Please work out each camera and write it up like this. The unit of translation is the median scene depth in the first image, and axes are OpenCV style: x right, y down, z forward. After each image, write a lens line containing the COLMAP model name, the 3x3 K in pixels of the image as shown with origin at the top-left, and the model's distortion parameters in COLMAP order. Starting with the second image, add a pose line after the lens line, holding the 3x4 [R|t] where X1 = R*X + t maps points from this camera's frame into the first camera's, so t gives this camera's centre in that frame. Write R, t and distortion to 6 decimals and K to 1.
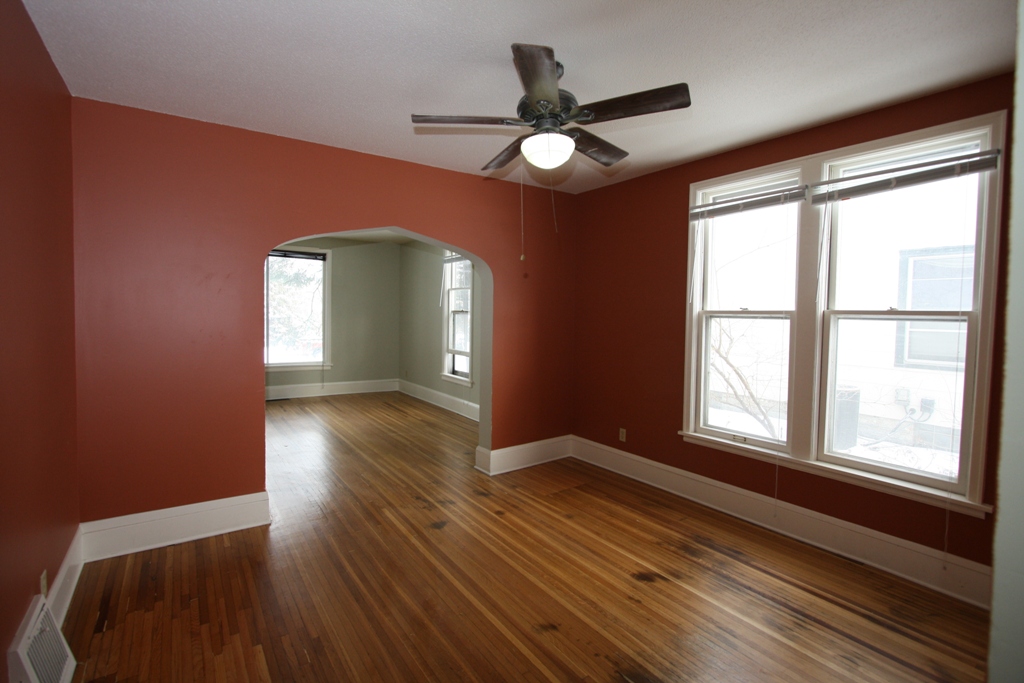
lens RADIAL K [[478.2, 0, 512.0], [0, 478.2, 341.5], [0, 0, 1]] dist [-0.001569, -0.000088]
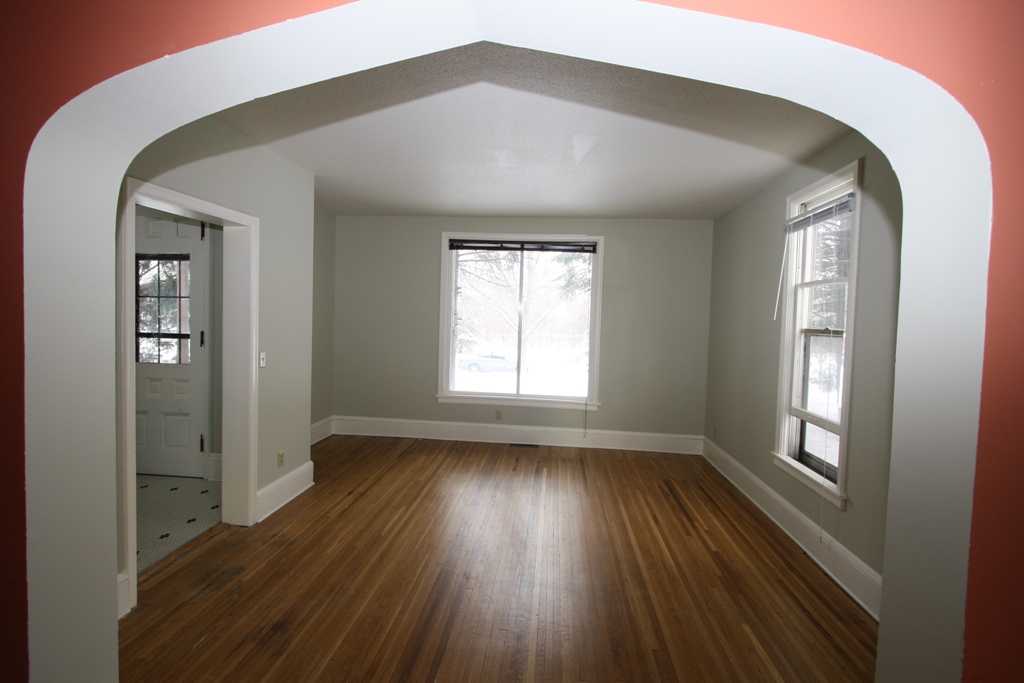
lens RADIAL K [[478.2, 0, 512.0], [0, 478.2, 341.5], [0, 0, 1]] dist [-0.001569, -0.000088]
pose [[0.764514, 0.035531, -0.643627, -0.037688], [-0.052262, 0.998609, -0.006950, -0.033180], [0.642485, 0.038951, 0.765308, 0.434116]]
